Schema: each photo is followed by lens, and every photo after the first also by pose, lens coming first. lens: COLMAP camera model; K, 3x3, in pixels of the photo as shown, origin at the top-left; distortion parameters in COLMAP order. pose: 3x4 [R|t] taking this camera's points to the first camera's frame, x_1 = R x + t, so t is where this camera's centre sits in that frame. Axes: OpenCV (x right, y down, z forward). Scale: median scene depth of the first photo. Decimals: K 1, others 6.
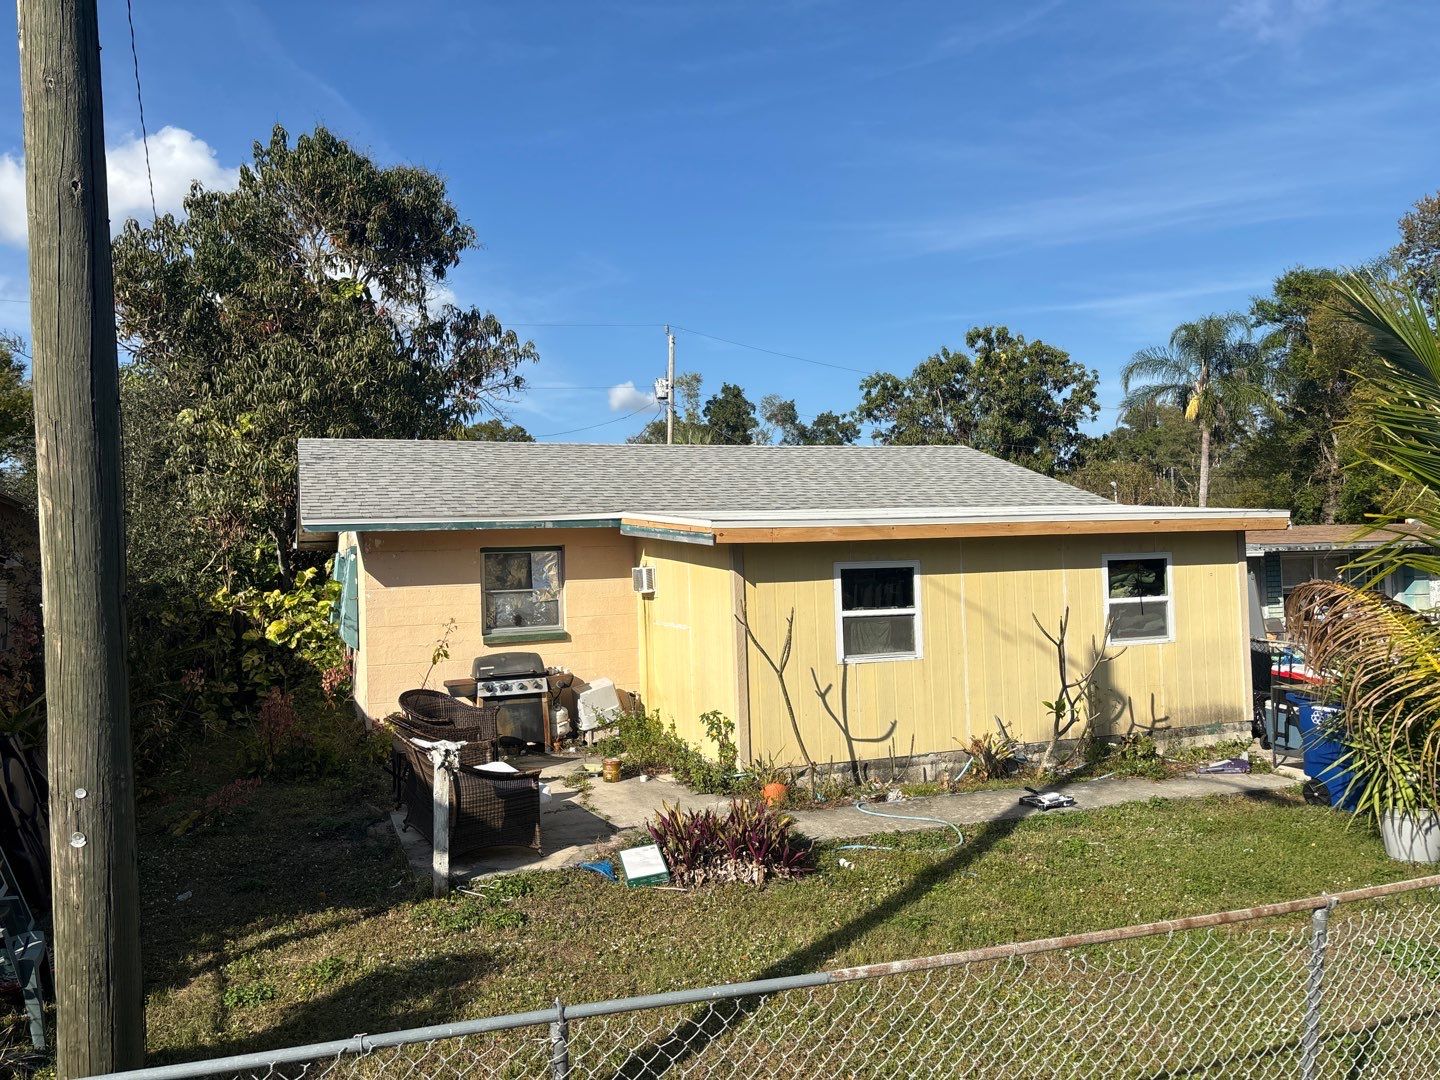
lens RADIAL K [[1113.7, 0, 706.6], [0, 1113.7, 542.6], [0, 0, 1]] dist [0.049783, -0.055157]
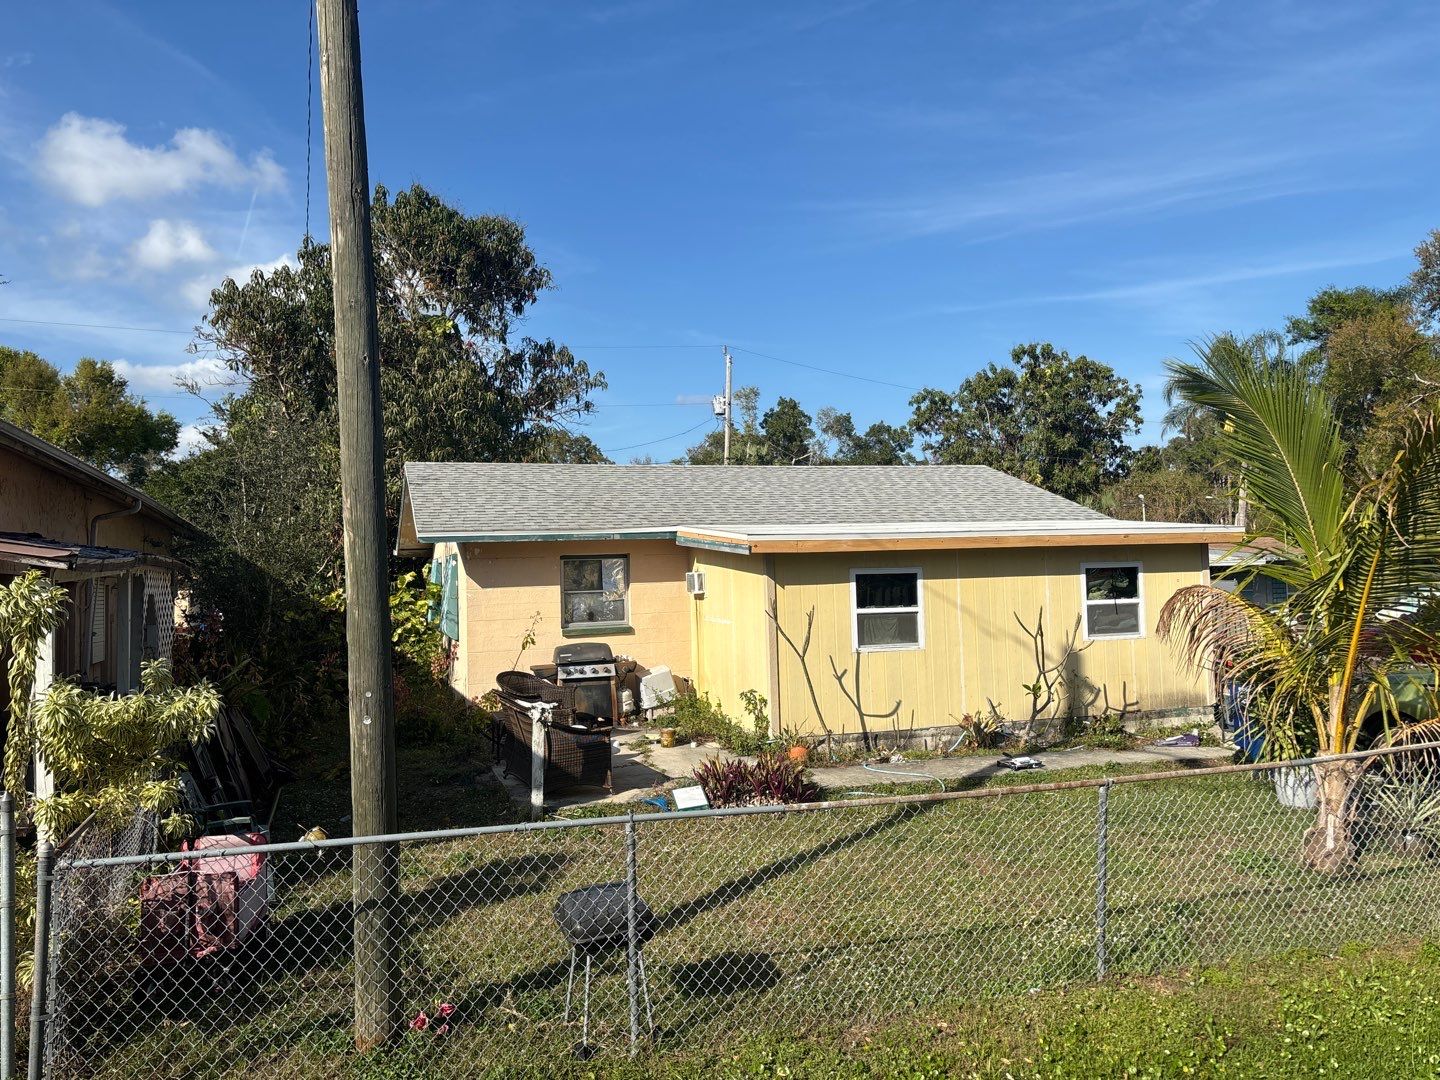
lens RADIAL K [[1113.7, 0, 720.1], [0, 1113.7, 540.9], [0, 0, 1]] dist [0.049783, -0.055157]
pose [[0.999046, 0.002756, -0.043576, 0.022059], [-0.003068, 0.999970, -0.007092, -0.003395], [0.043555, 0.007219, 0.999025, -0.194435]]
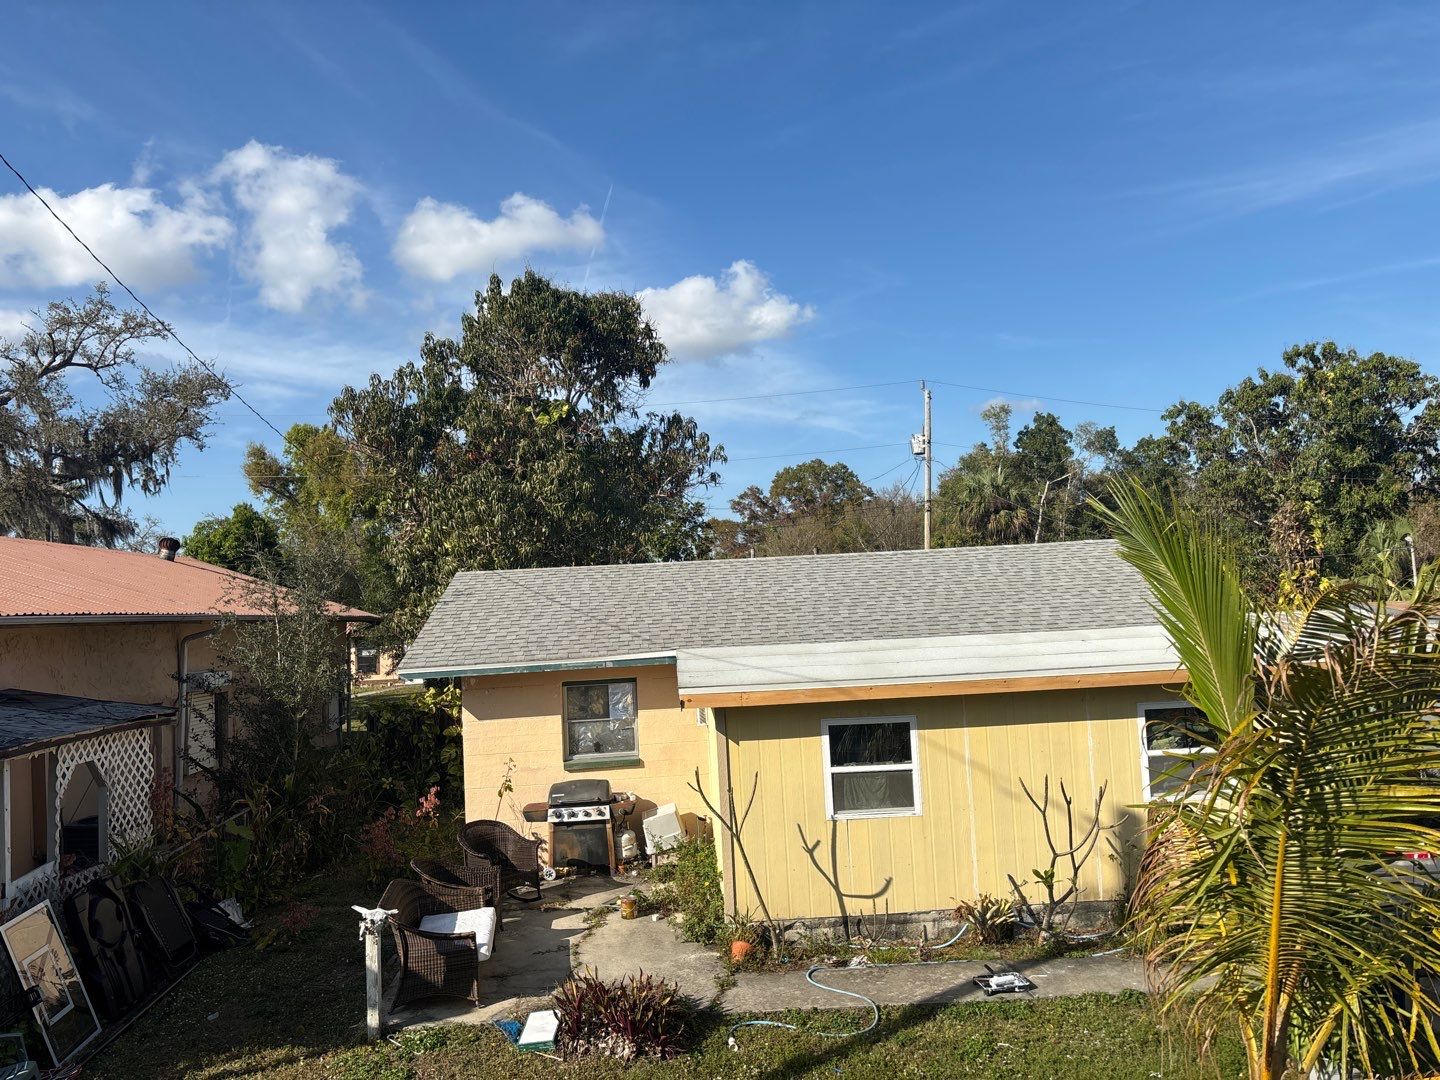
lens RADIAL K [[1113.7, 0, 699.5], [0, 1113.7, 537.7], [0, 0, 1]] dist [0.049783, -0.055157]
pose [[0.943348, -0.034627, -0.329992, 0.309548], [0.028297, 0.999312, -0.023969, -0.112978], [0.330595, 0.013273, 0.943679, -0.016413]]
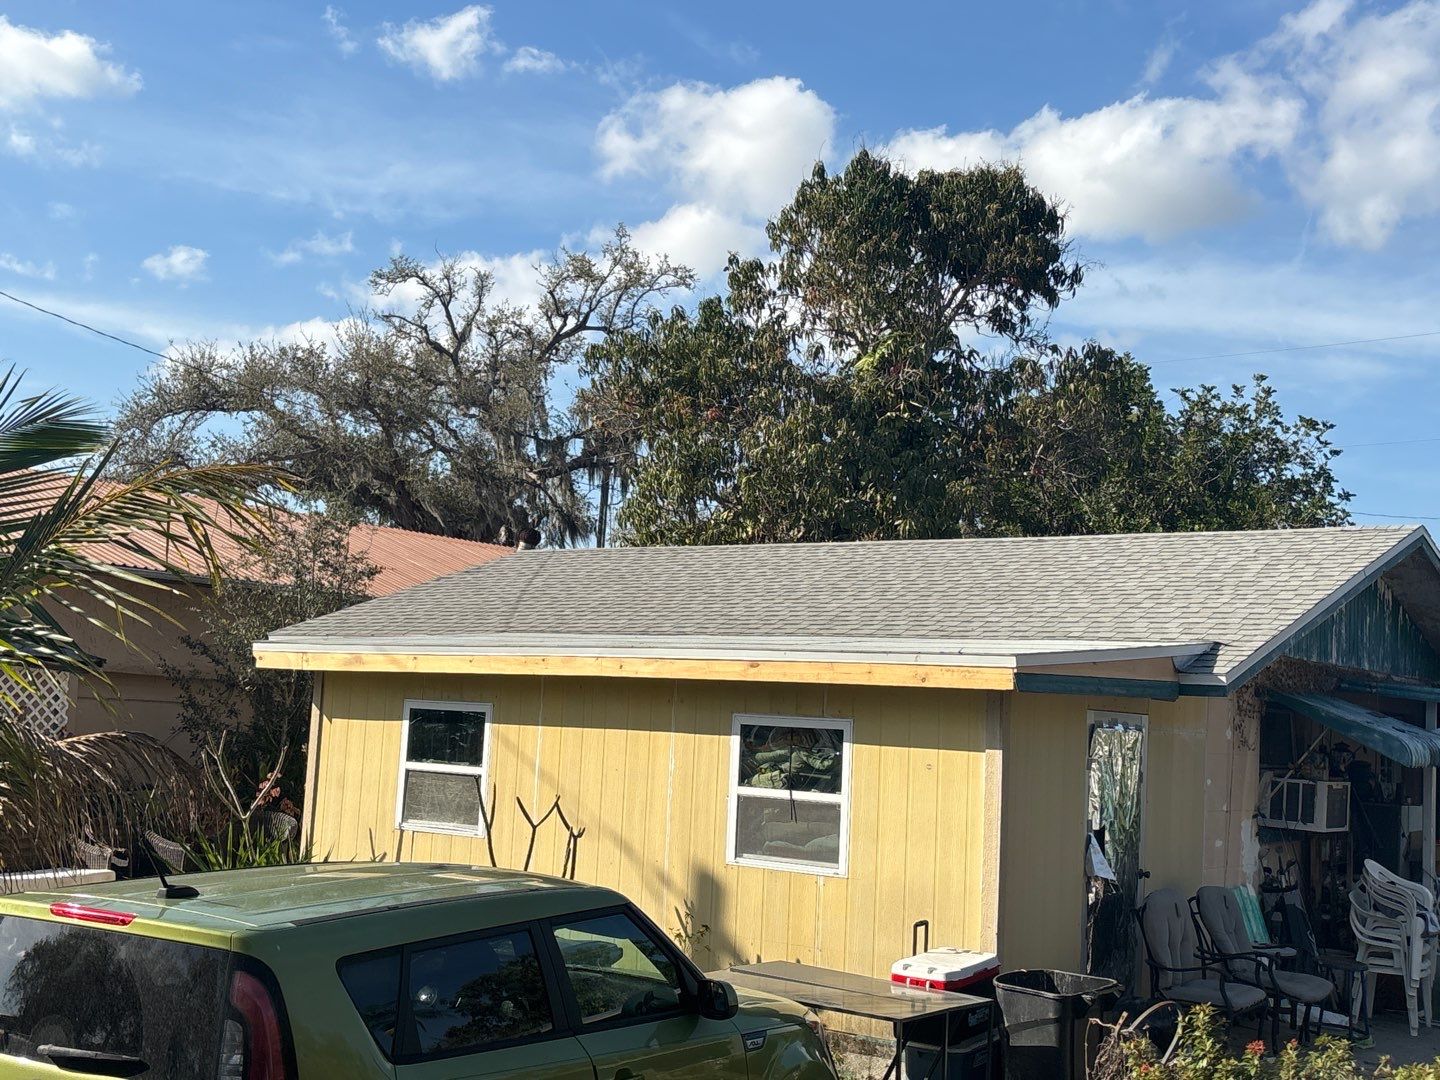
lens RADIAL K [[1845.1, 0, 713.7], [0, 1845.1, 533.0], [0, 0, 1]] dist [0.037796, 0.000000]
pose [[0.510858, -0.031151, -0.859101, 1.189654], [-0.046955, 0.996840, -0.064067, -0.023142], [0.858382, 0.073068, 0.507781, 0.443407]]
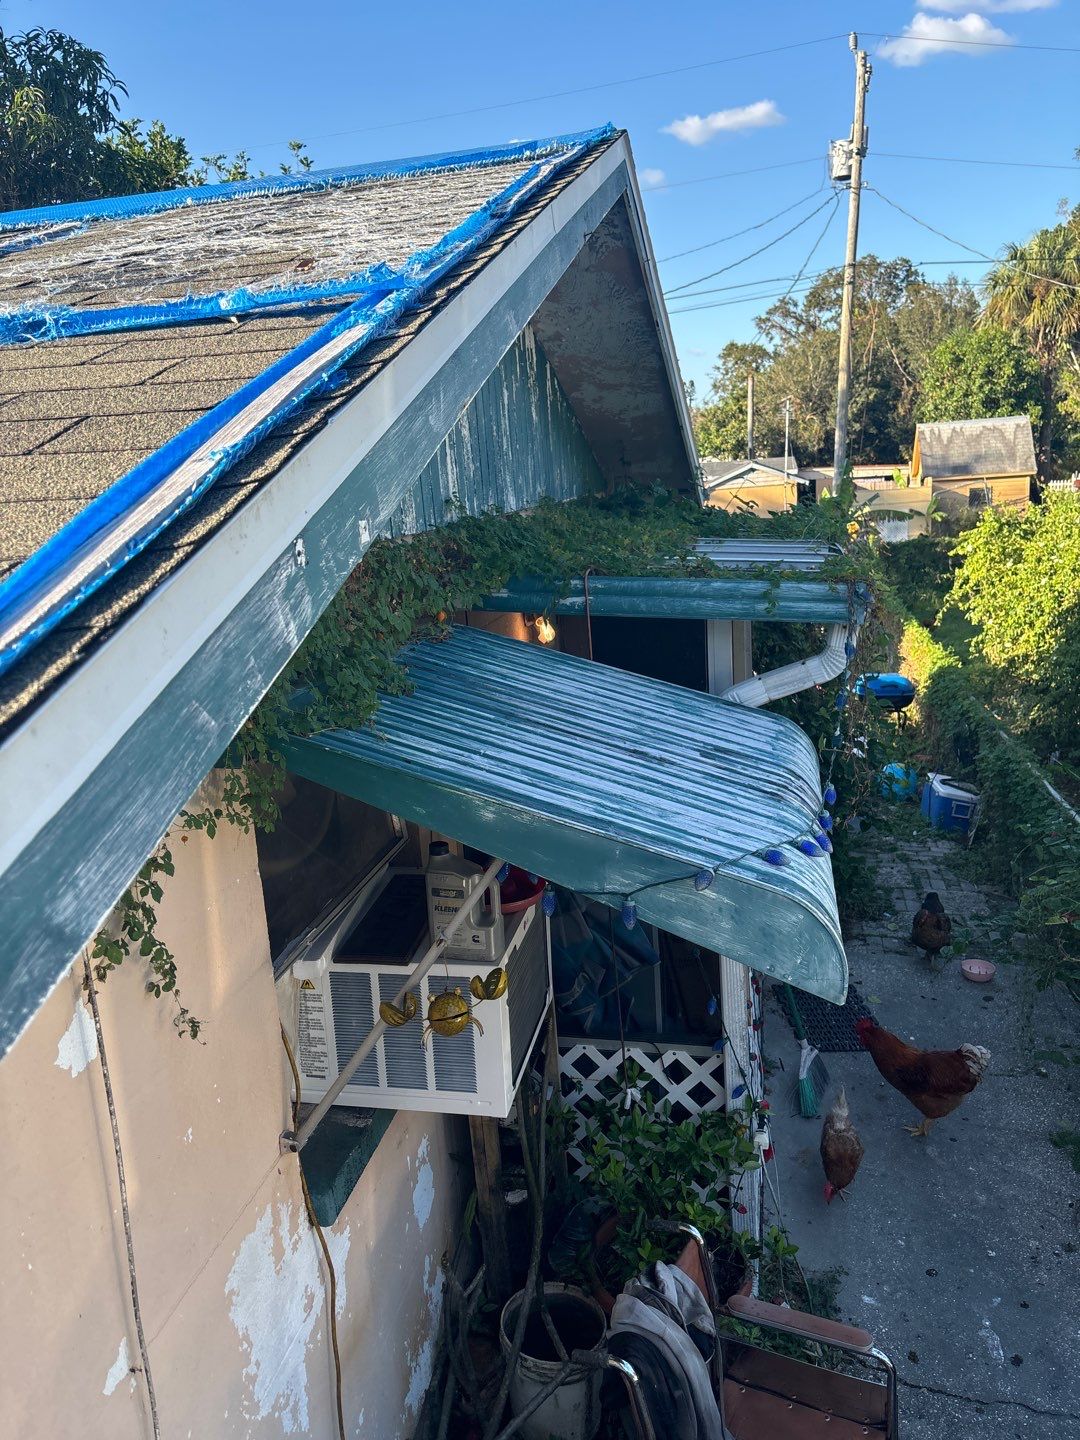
lens RADIAL K [[1113.7, 0, 540.6], [0, 1113.7, 723.6], [0, 0, 1]] dist [0.049783, -0.055157]
pose [[0.831243, 0.100192, -0.546806, 0.503388], [0.054817, 0.964058, 0.259977, -0.060424], [0.553200, -0.246079, 0.795874, 1.216075]]
